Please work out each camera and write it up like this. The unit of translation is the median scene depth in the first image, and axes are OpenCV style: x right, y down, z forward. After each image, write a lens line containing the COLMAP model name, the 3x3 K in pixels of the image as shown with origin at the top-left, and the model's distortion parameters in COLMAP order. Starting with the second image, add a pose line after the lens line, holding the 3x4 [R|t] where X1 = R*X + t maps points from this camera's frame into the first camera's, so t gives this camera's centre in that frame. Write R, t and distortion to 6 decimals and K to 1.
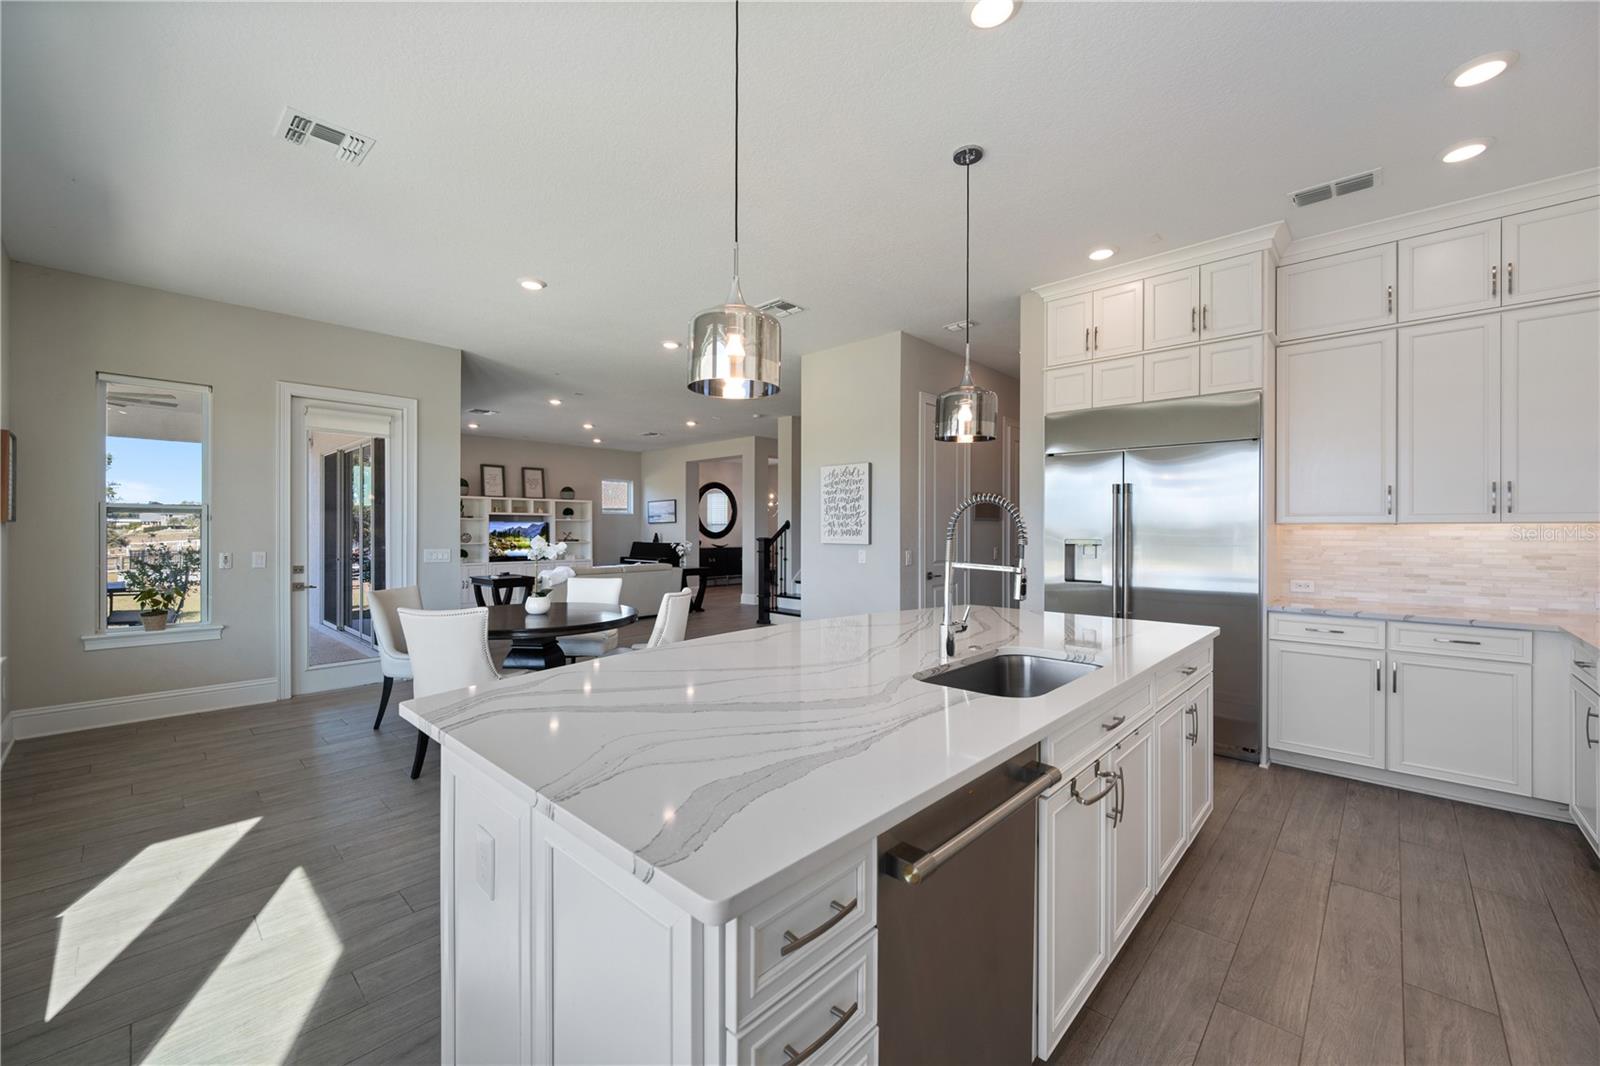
lens RADIAL K [[630.6, 0, 815.0], [0, 630.6, 537.9], [0, 0, 1]] dist [0.002962, 0.000080]
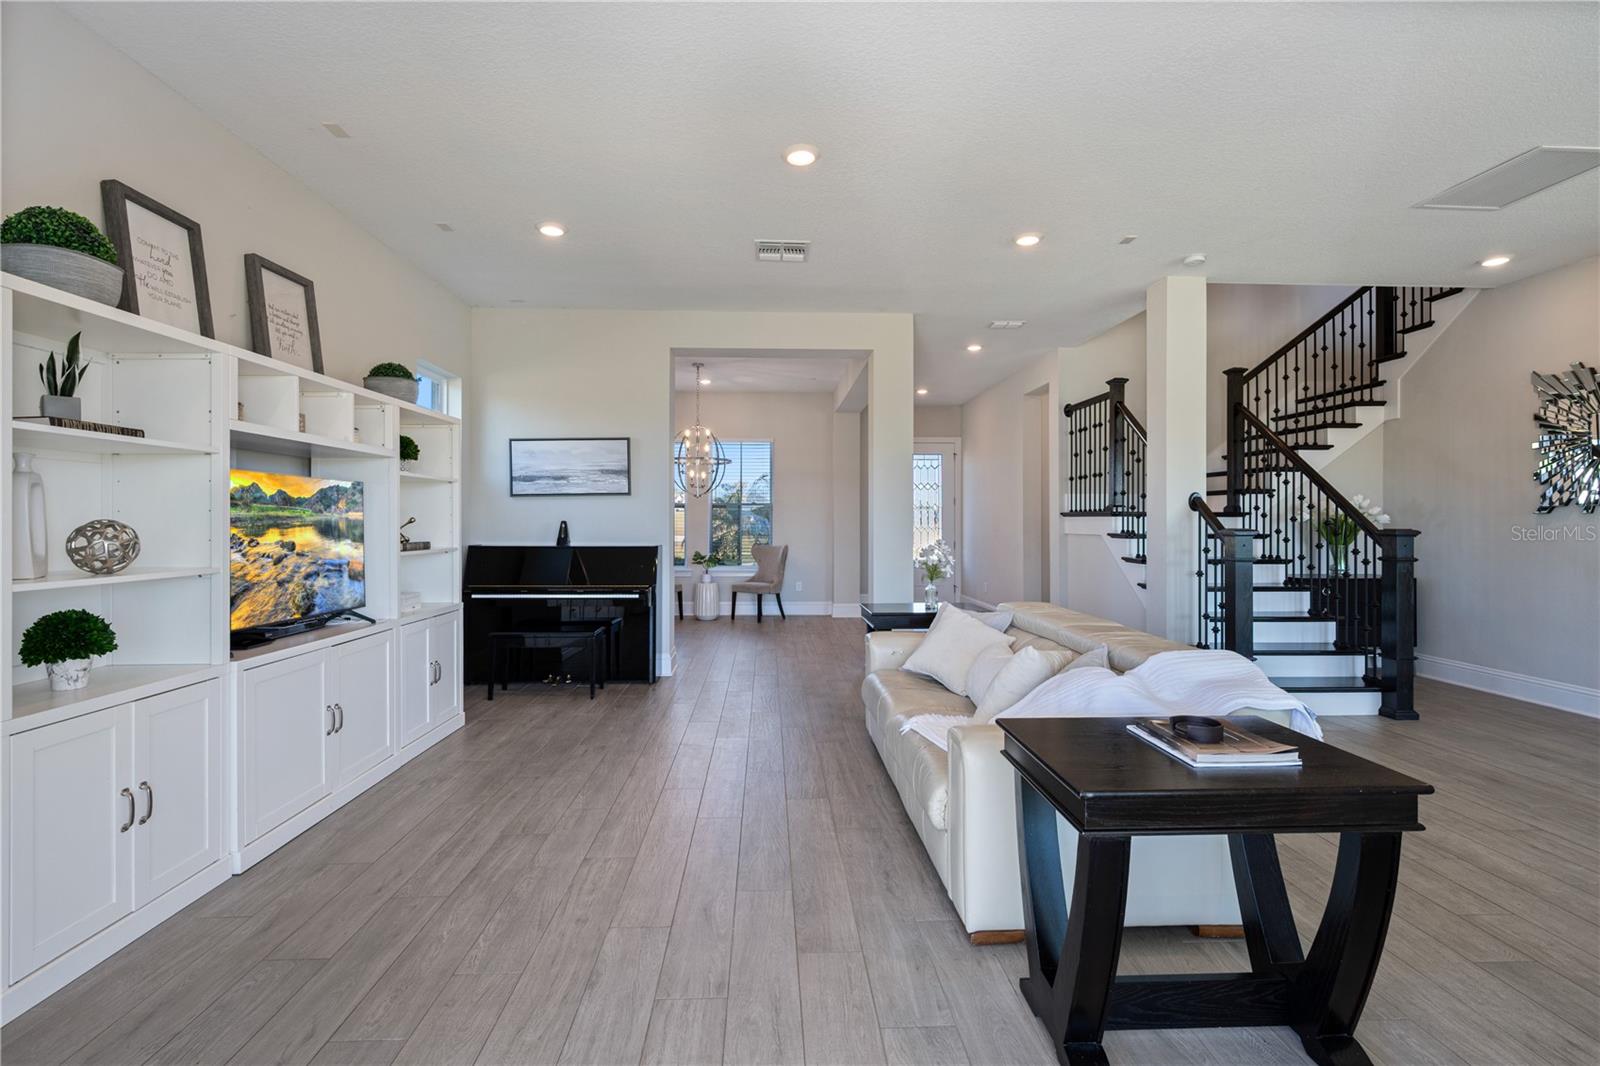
lens RADIAL K [[741.5, 0, 800.2], [0, 741.5, 517.7], [0, 0, 1]] dist [0.001871, -0.002759]
pose [[0.708522, 0.002731, 0.705683, -1.540783], [0.008718, 0.999882, -0.012622, -0.011246], [-0.705635, 0.015094, 0.708415, 1.951069]]
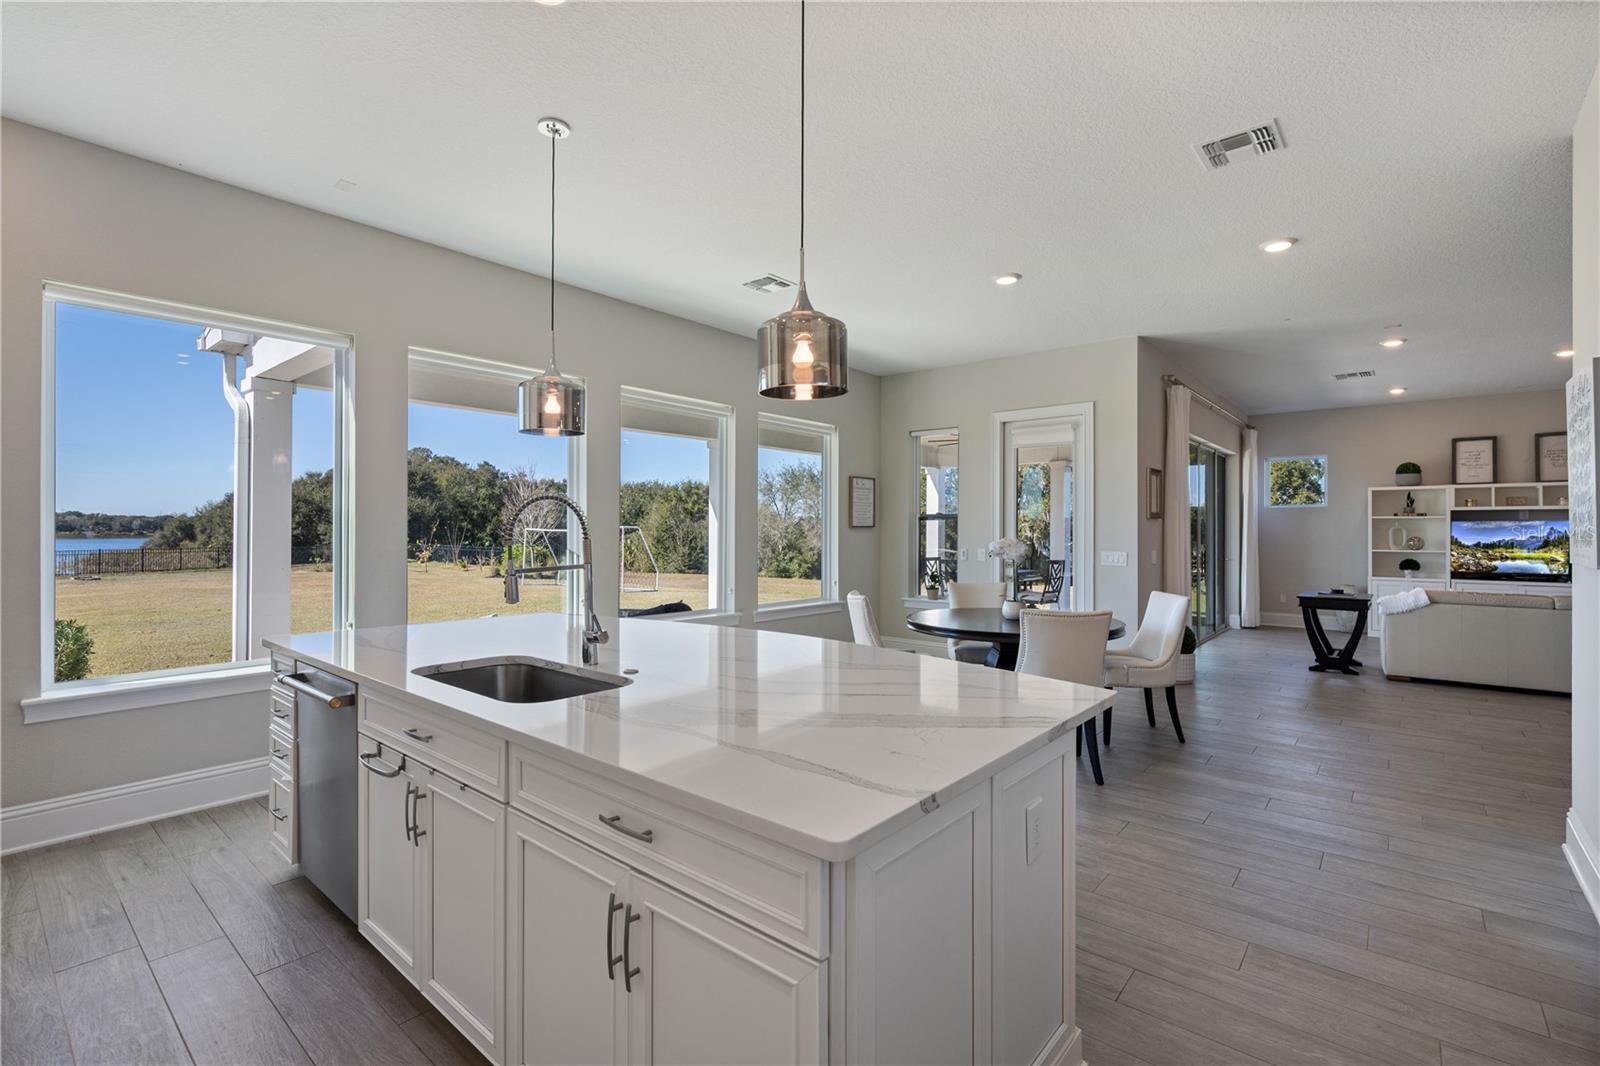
lens RADIAL K [[741.5, 0, 785.1], [0, 741.5, 526.2], [0, 0, 1]] dist [0.001871, -0.002759]
pose [[0.034402, -0.008308, -0.999374, 0.746224], [-0.014032, 0.999863, -0.008795, -0.006758], [0.999310, 0.014325, 0.034281, 0.678583]]
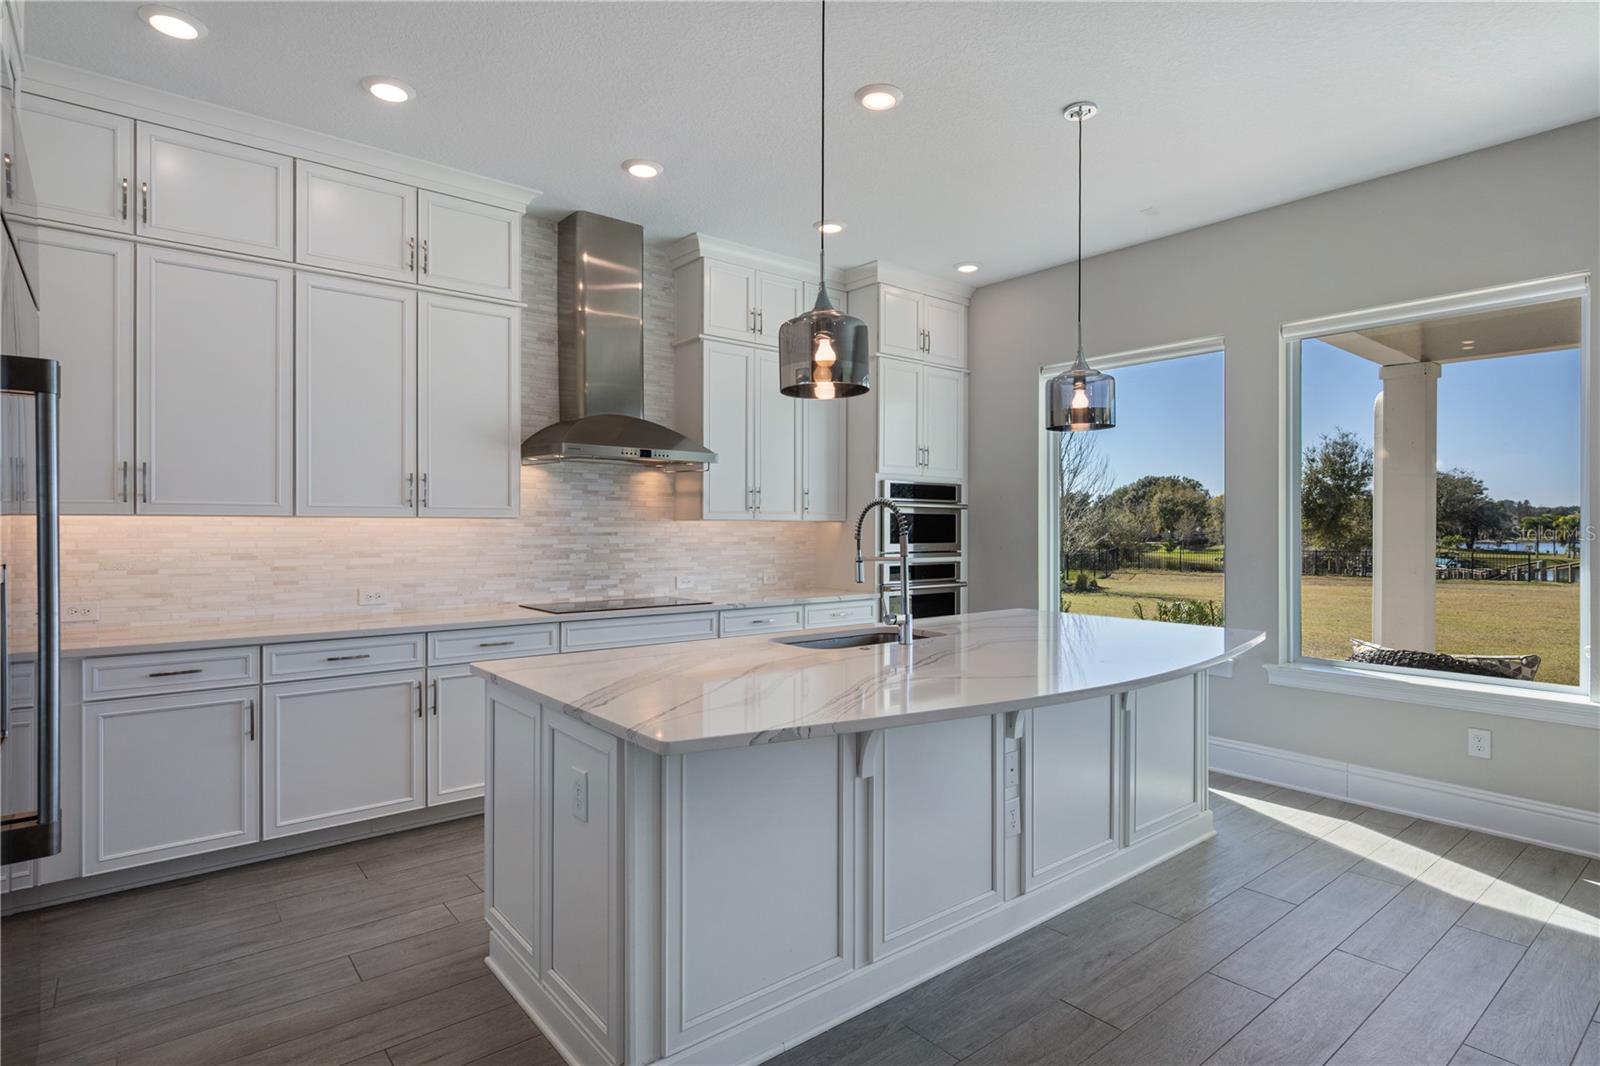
lens RADIAL K [[815.9, 0, 804.7], [0, 815.9, 532.1], [0, 0, 1]] dist [-0.007870, -0.000316]
pose [[-0.989568, -0.006381, 0.143924, 0.100905], [-0.003673, 0.999811, 0.019074, -0.018293], [-0.144018, 0.018346, -0.989405, 1.340859]]
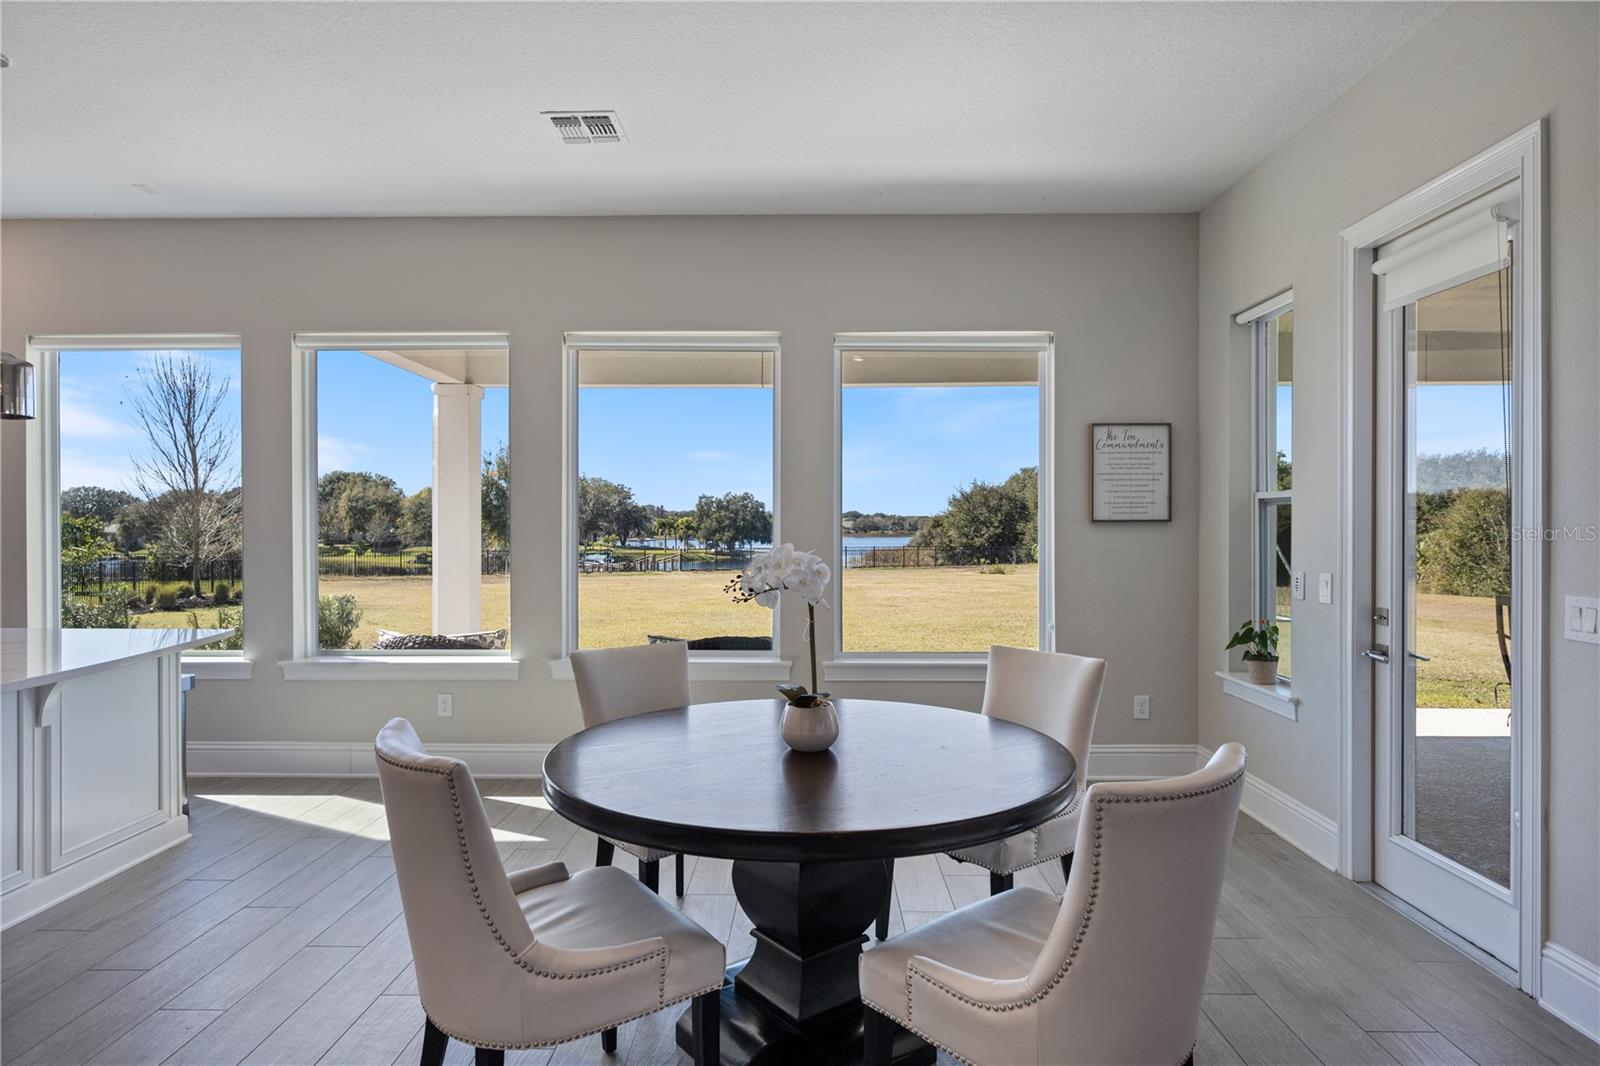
lens RADIAL K [[889.9, 0, 788.3], [0, 889.9, 530.6], [0, 0, 1]] dist [-0.001184, -0.004171]
pose [[-0.751025, -0.000703, -0.660273, -0.072819], [-0.009386, 0.999910, 0.009611, -0.020809], [0.660207, 0.013416, -0.750964, 1.551855]]
